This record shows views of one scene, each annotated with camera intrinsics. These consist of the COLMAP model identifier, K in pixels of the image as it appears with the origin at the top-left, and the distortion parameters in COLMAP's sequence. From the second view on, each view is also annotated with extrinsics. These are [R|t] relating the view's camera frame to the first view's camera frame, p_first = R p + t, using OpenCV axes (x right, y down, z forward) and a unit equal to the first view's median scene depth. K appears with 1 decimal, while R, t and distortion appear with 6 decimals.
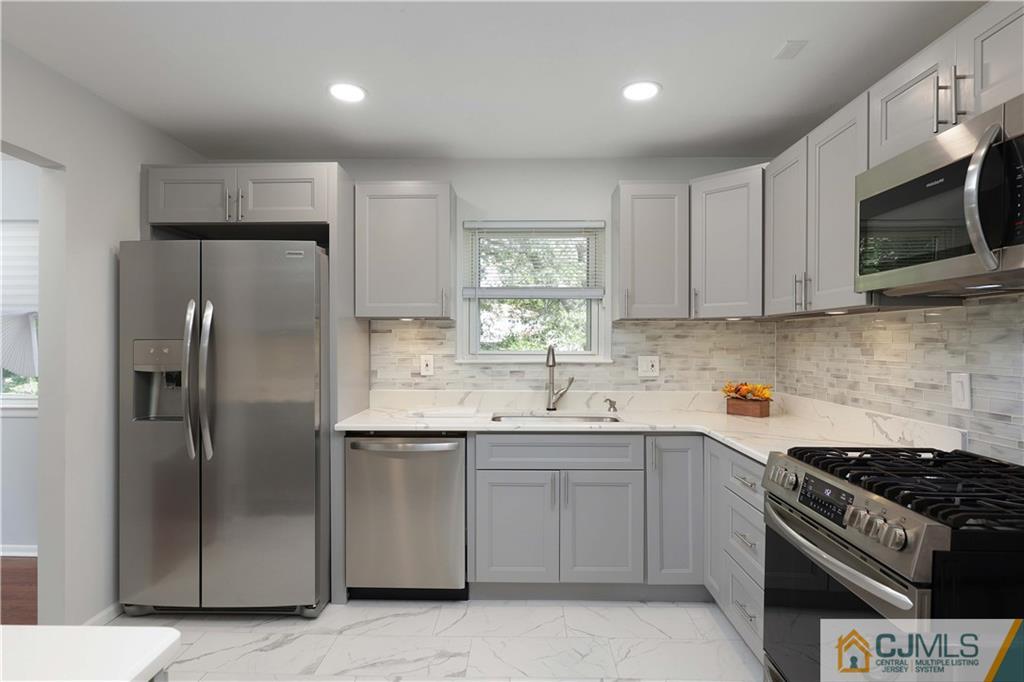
lens RADIAL K [[552.0, 0, 512.0], [0, 552.0, 341.0], [0, 0, 1]] dist [0.001131, 0.000943]
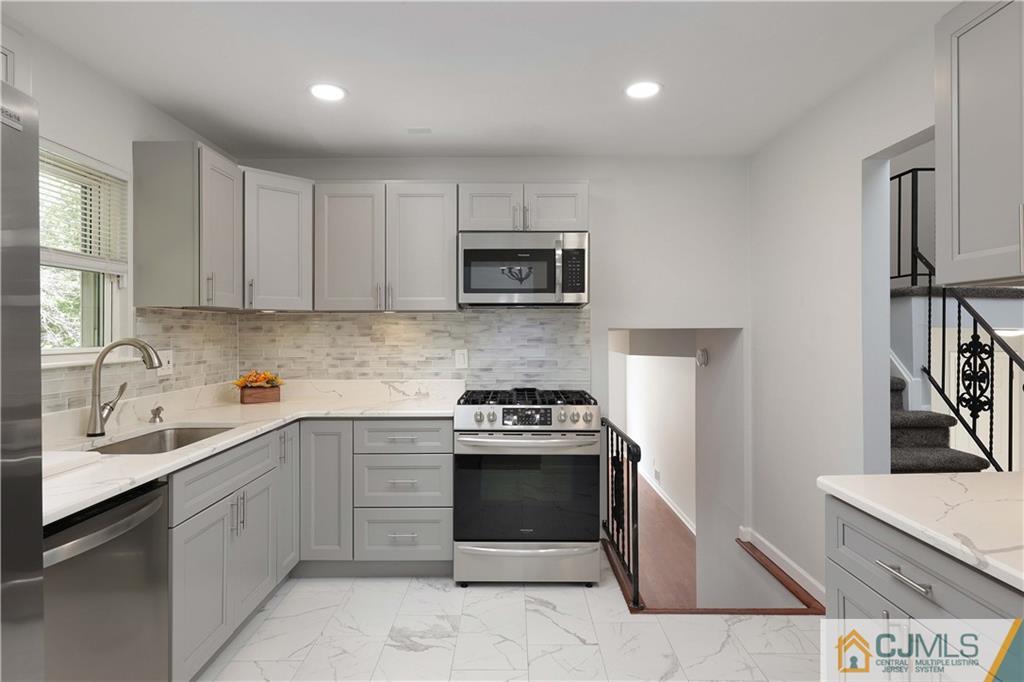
lens RADIAL K [[559.8, 0, 513.6], [0, 559.8, 324.5], [0, 0, 1]] dist [0.000192, -0.000303]
pose [[-0.021277, 0.009385, 0.999730, -0.748607], [0.000092, 0.999956, -0.009385, -0.005081], [-0.999774, -0.000107, -0.021277, 0.609092]]
